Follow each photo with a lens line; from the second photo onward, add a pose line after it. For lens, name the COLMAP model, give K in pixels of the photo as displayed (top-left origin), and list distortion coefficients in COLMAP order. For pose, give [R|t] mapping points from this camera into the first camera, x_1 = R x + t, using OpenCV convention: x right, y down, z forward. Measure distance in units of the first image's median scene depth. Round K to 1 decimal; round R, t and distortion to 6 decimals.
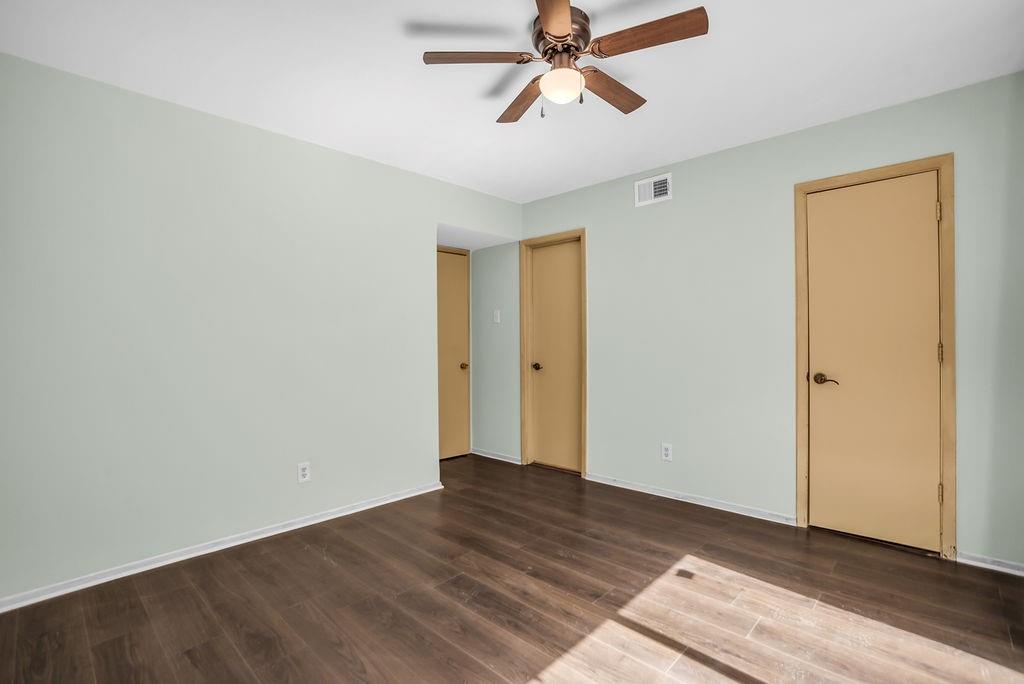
lens RADIAL K [[462.4, 0, 512.0], [0, 462.4, 342.0], [0, 0, 1]] dist [-0.023899, 0.000537]
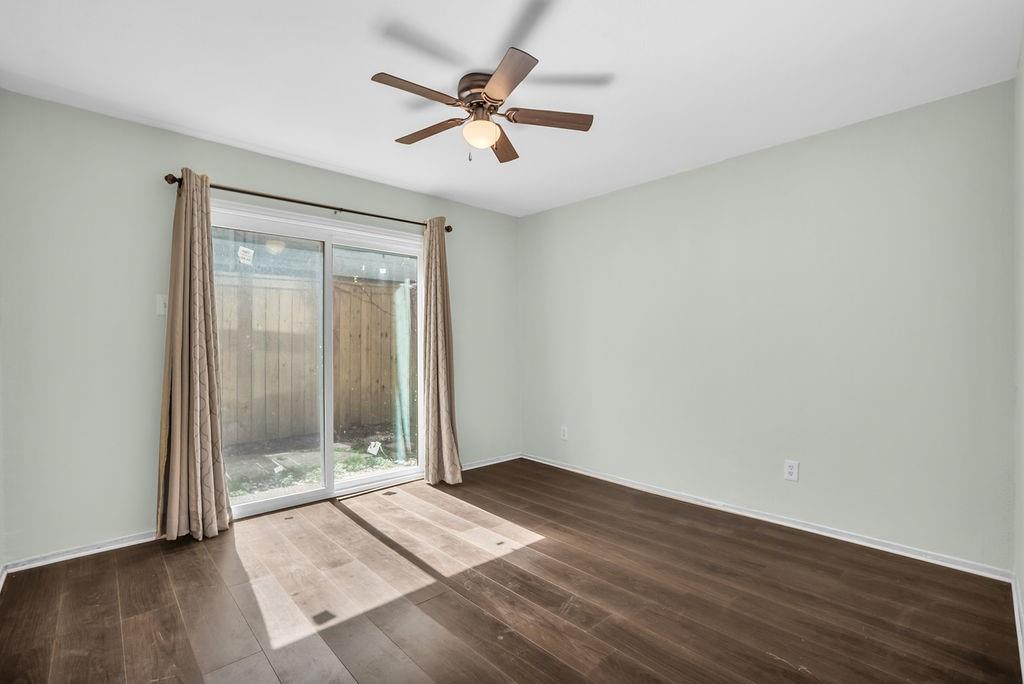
lens RADIAL K [[462.4, 0, 512.0], [0, 462.4, 342.0], [0, 0, 1]] dist [-0.023899, 0.000537]
pose [[-0.997810, 0.010353, 0.065324, -0.042545], [0.010544, 0.999941, 0.002589, -0.006977], [-0.065294, 0.003272, -0.997861, 2.127274]]
